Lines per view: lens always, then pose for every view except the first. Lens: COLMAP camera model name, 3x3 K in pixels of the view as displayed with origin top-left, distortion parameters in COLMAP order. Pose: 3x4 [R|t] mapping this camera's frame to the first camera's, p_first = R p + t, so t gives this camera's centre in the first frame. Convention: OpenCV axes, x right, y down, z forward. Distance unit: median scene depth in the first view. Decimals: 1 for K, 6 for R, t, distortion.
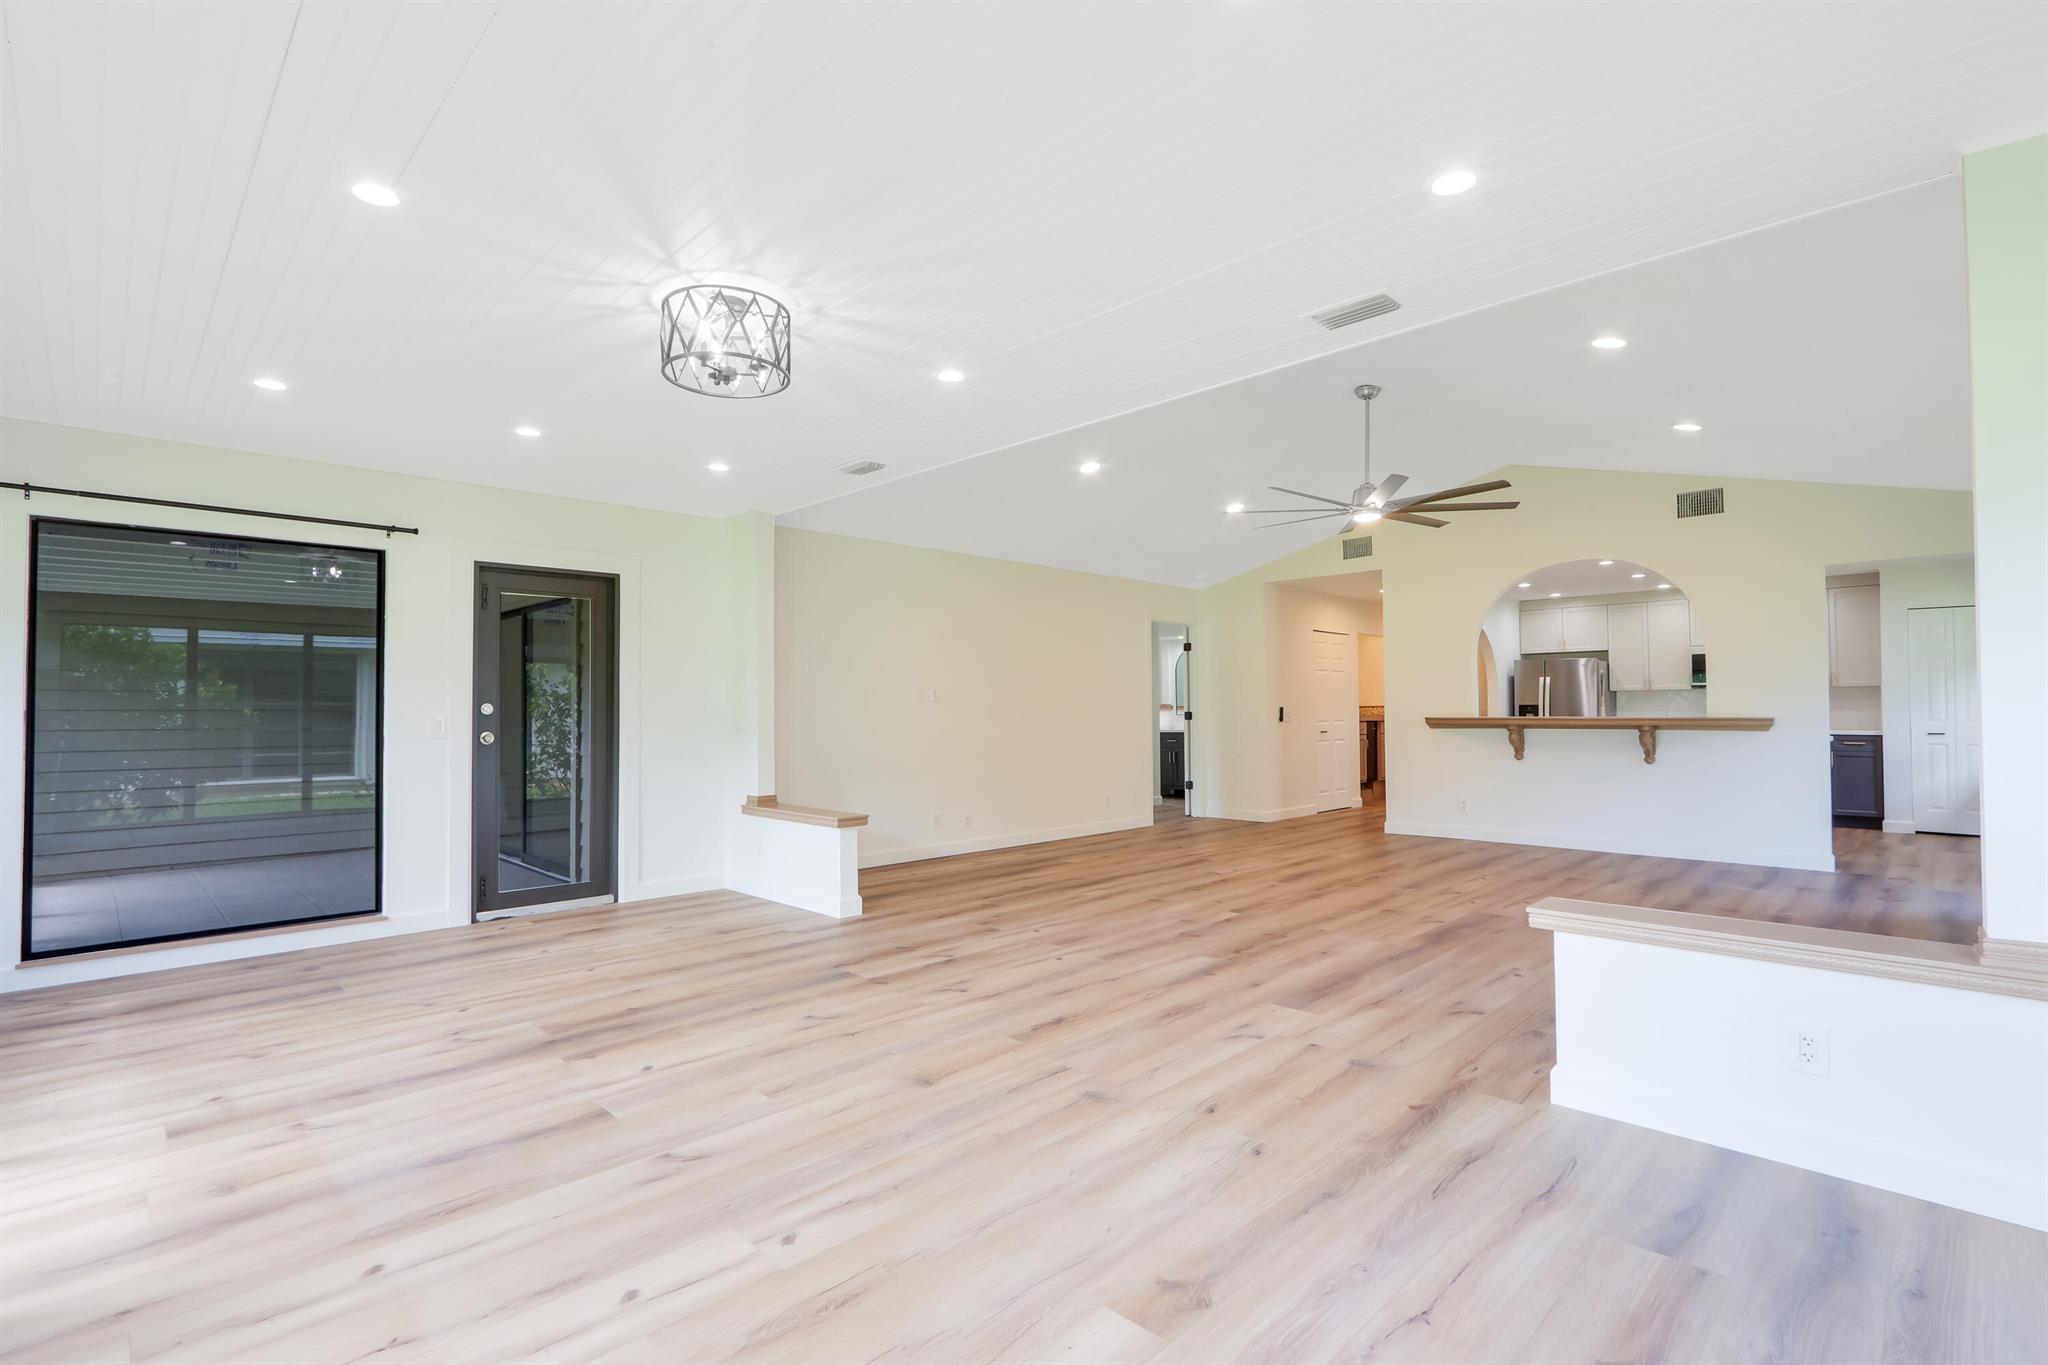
lens RADIAL K [[930.6, 0, 1023.0], [0, 930.6, 689.6], [0, 0, 1]] dist [-0.011763, -0.000050]
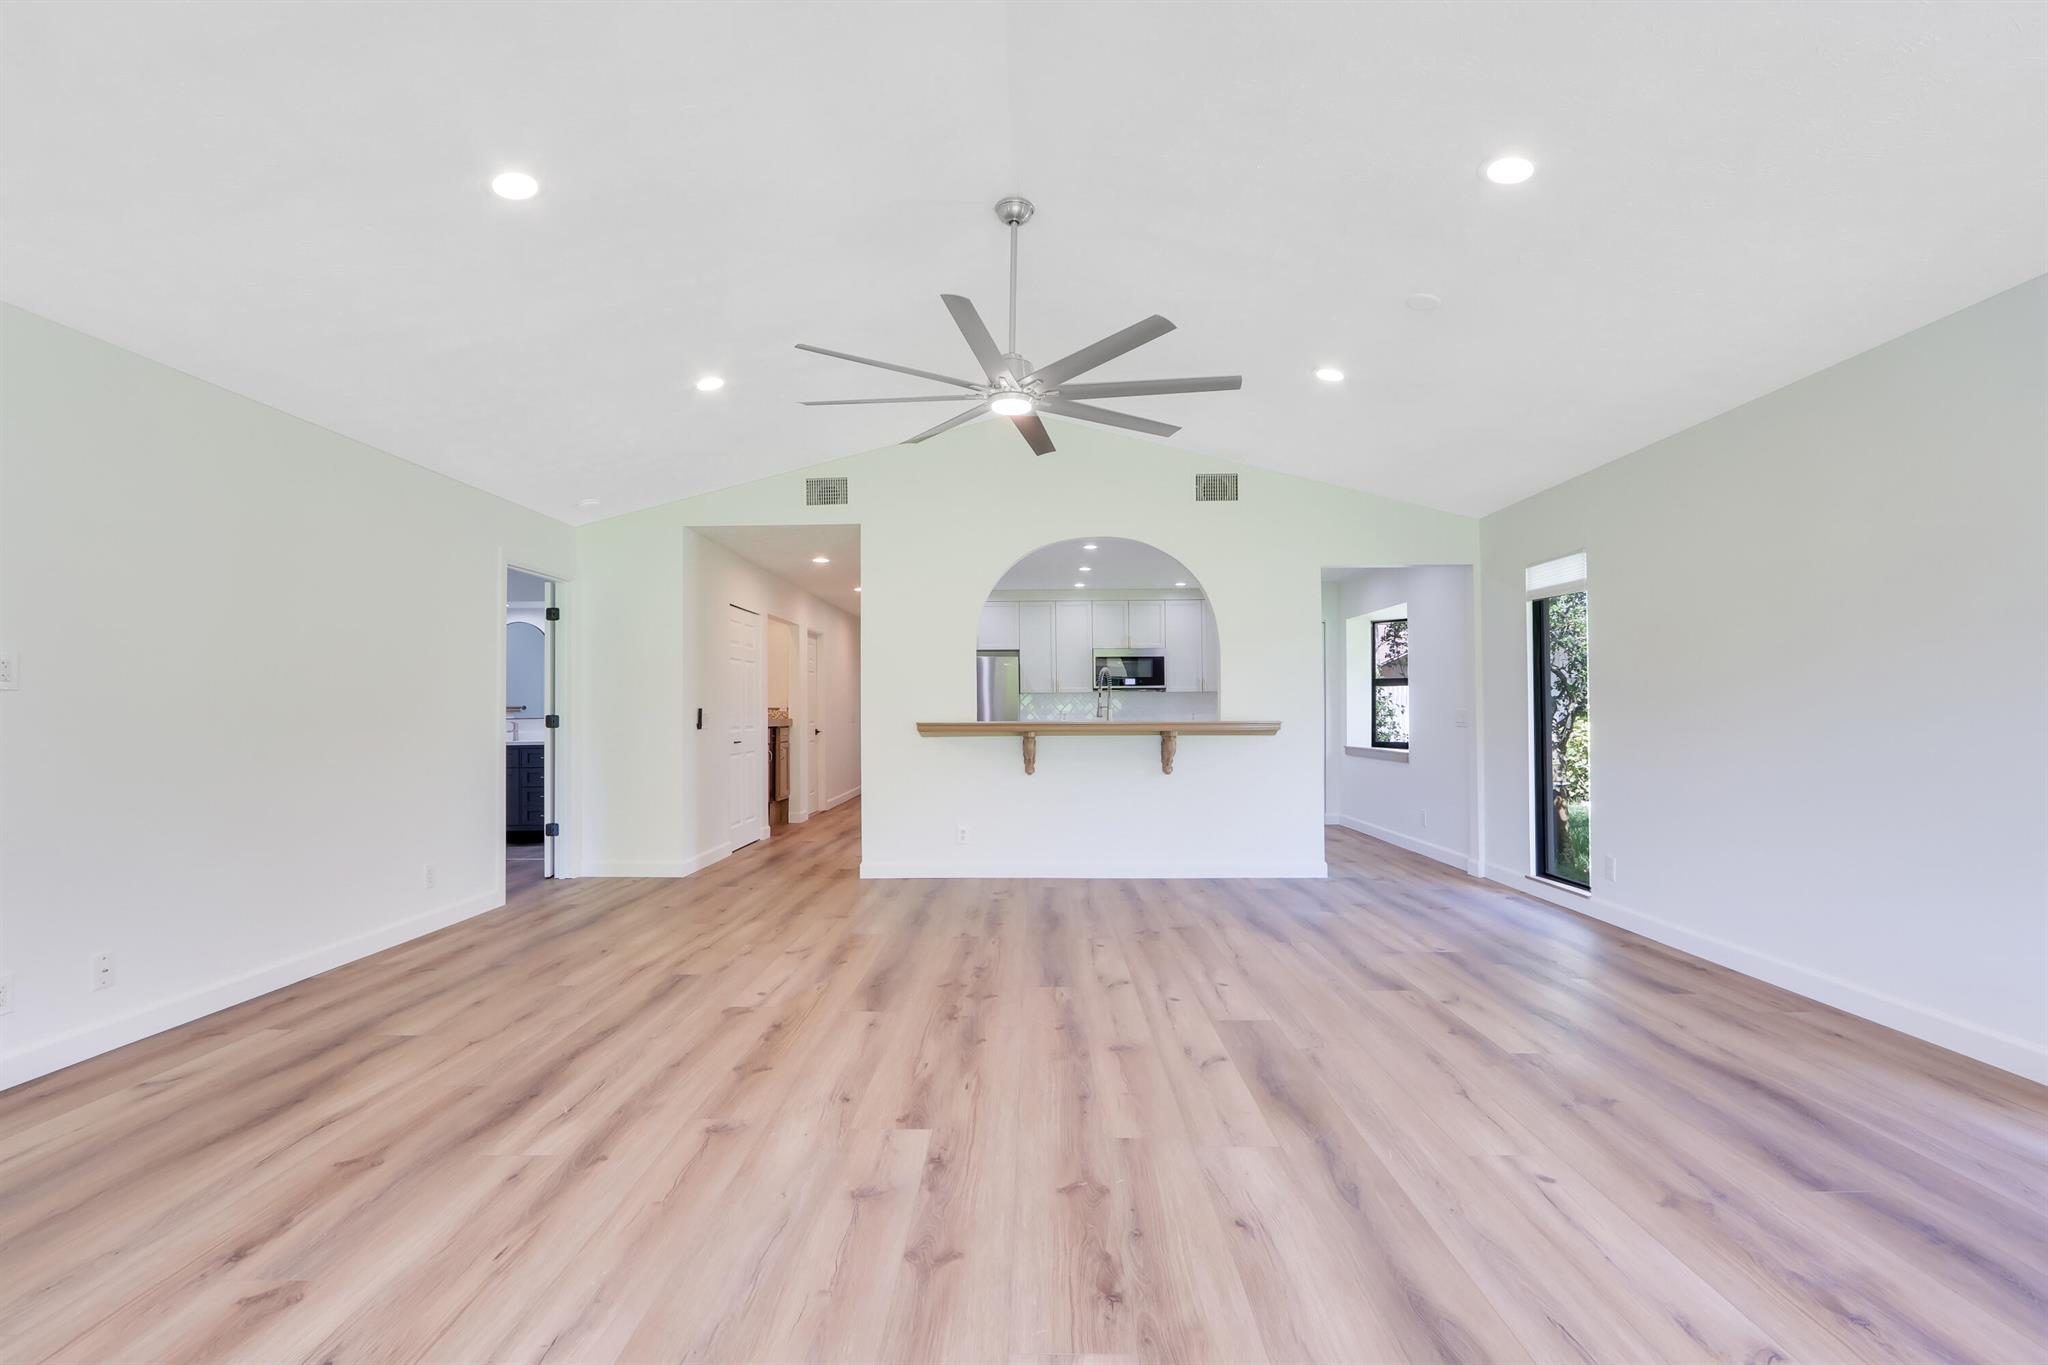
lens RADIAL K [[952.2, 0, 1001.6], [0, 952.2, 691.1], [0, 0, 1]] dist [-0.015807, 0.000744]
pose [[0.731133, 0.015945, 0.682049, -0.053179], [-0.015756, 0.999855, -0.006485, 0.008339], [-0.682053, -0.006005, 0.731278, 0.387877]]
